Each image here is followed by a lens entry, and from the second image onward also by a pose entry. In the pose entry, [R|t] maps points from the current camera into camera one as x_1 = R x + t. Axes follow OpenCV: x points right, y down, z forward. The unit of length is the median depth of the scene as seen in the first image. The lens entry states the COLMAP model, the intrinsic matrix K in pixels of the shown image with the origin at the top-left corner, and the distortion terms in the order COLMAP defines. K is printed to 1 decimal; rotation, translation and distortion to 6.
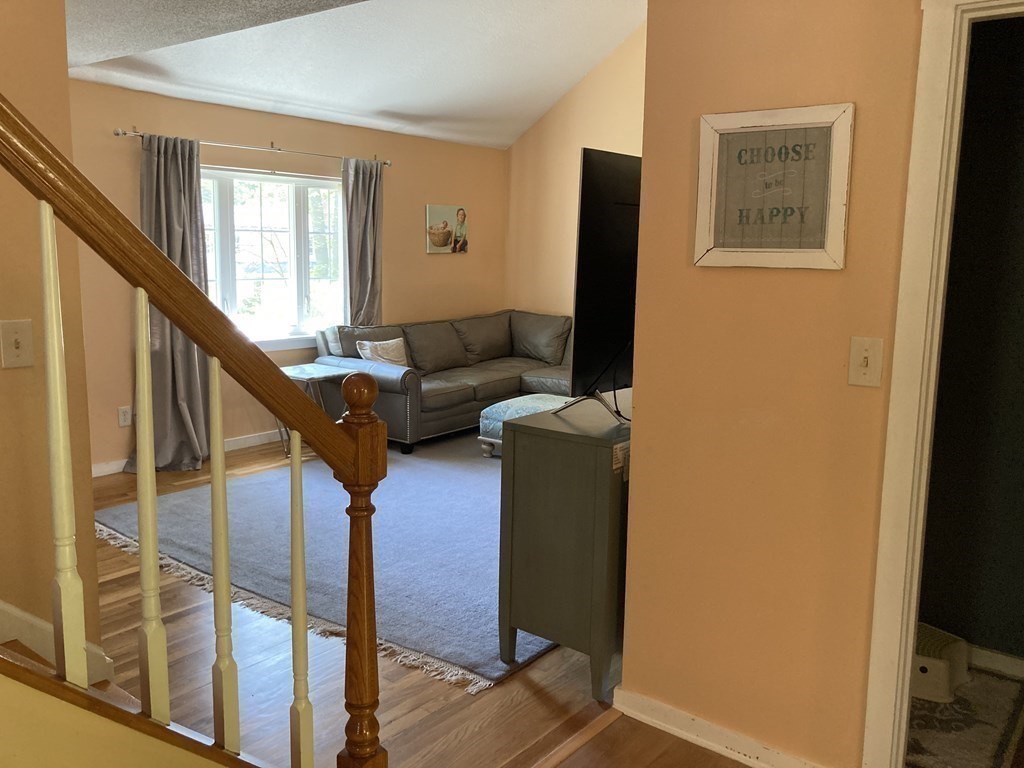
lens RADIAL K [[837.9, 0, 514.5], [0, 837.9, 373.4], [0, 0, 1]] dist [0.047726, -0.051849]
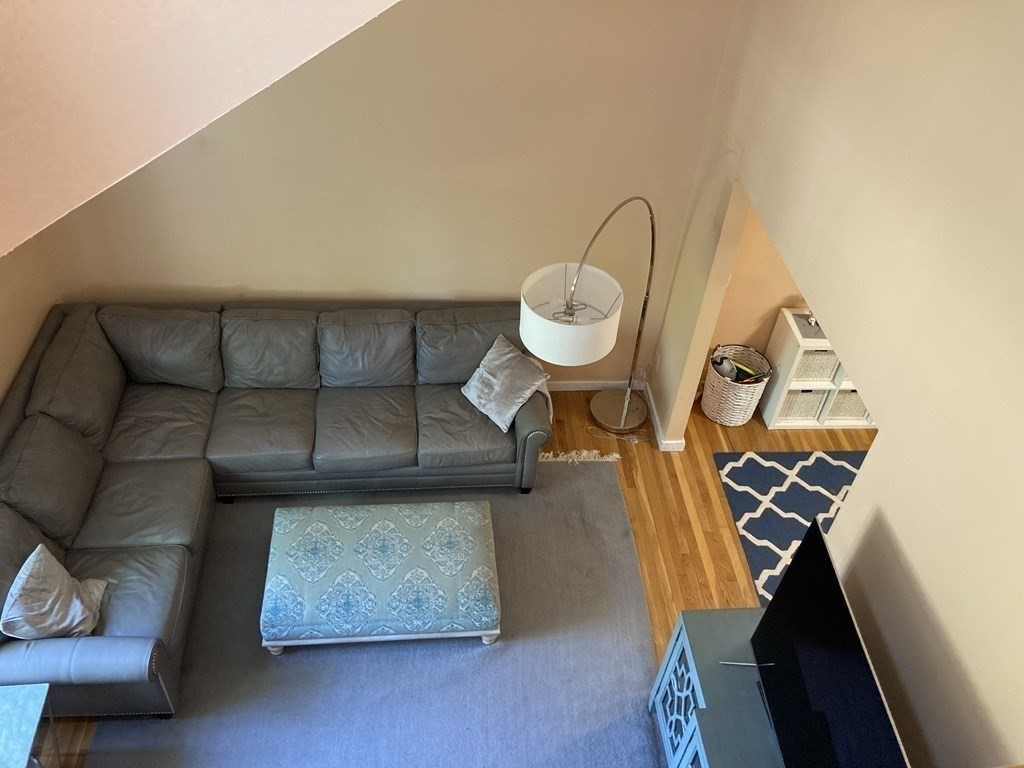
lens RADIAL K [[847.4, 0, 513.0], [0, 847.4, 368.2], [0, 0, 1]] dist [0.033960, -0.036731]
pose [[0.738346, -0.419424, 0.528137, -0.163369], [0.045679, 0.812398, 0.581312, -0.508424], [-0.672874, -0.405084, 0.618989, 0.469832]]
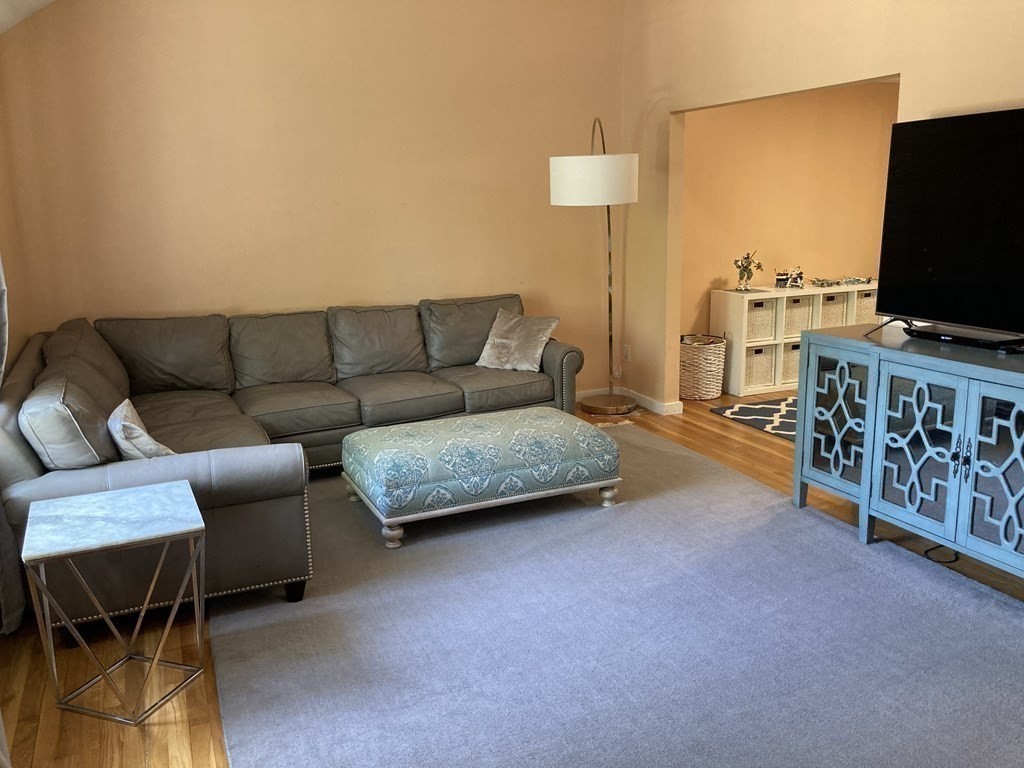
lens RADIAL K [[847.9, 0, 512.1], [0, 847.9, 348.4], [0, 0, 1]] dist [0.105570, -0.196570]
pose [[0.472557, -0.179124, 0.862904, -0.491802], [0.155605, 0.980703, 0.118362, -0.102989], [-0.867454, 0.078339, 0.491311, 0.568383]]
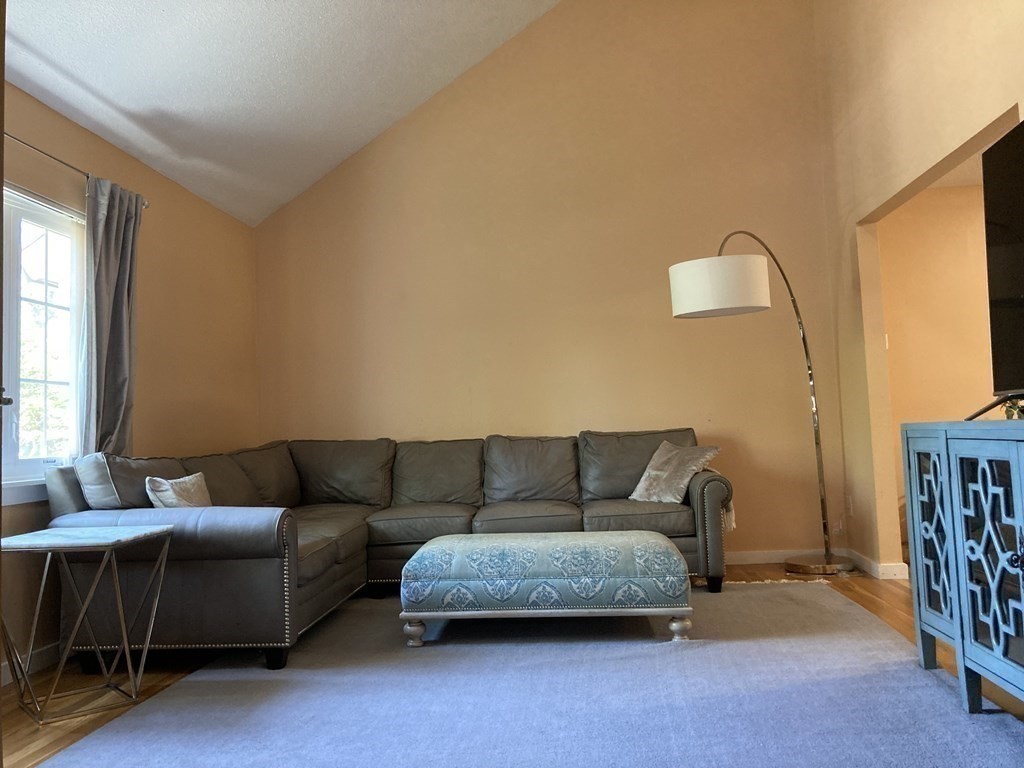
lens RADIAL K [[842.3, 0, 507.4], [0, 842.3, 359.8], [0, 0, 1]] dist [0.014818, -0.007203]
pose [[0.841690, -0.002920, 0.539953, -0.288654], [0.129991, 0.971671, -0.197379, 0.027111], [-0.524080, 0.236321, 0.818225, 0.401432]]
